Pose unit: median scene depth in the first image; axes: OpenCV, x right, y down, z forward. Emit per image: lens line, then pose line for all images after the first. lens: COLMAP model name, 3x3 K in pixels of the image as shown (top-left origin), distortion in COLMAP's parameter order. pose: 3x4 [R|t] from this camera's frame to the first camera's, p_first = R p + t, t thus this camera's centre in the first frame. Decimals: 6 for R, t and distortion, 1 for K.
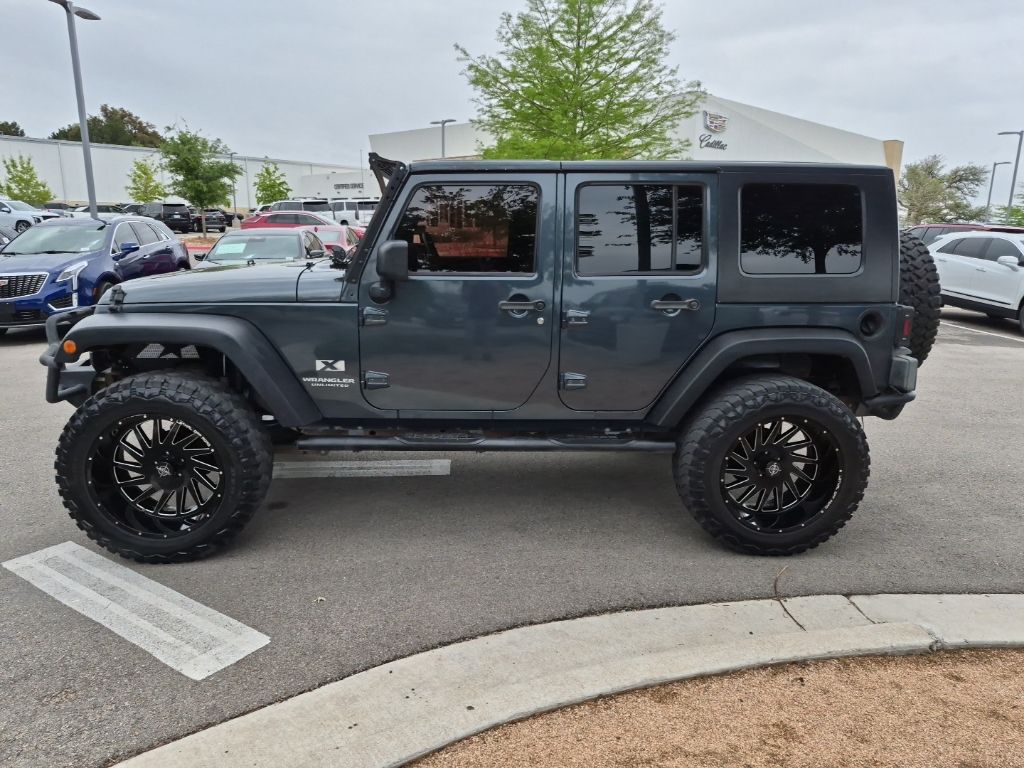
lens RADIAL K [[715.0, 0, 507.6], [0, 715.0, 384.5], [0, 0, 1]] dist [0.073674, -0.071229]
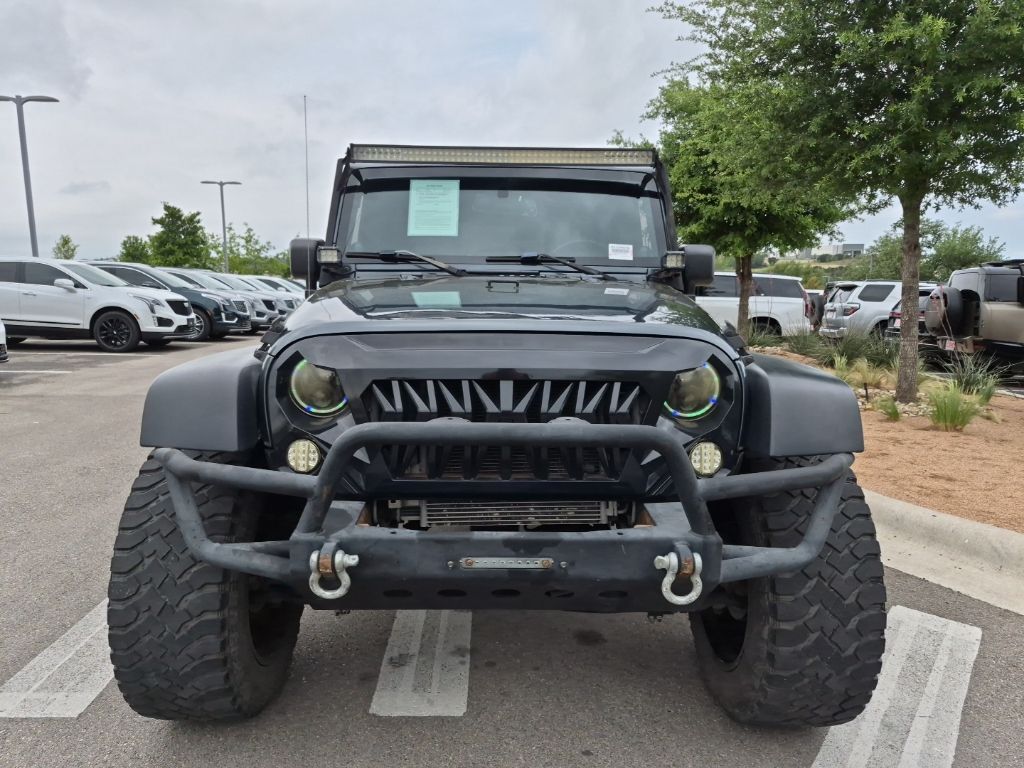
lens RADIAL K [[710.6, 0, 512.3], [0, 710.6, 392.7], [0, 0, 1]] dist [0.072232, -0.078719]
pose [[0.043451, -0.181876, 0.982361, -1.098719], [0.210752, 0.962831, 0.168938, -0.212826], [-0.976573, 0.199694, 0.080167, 1.137717]]
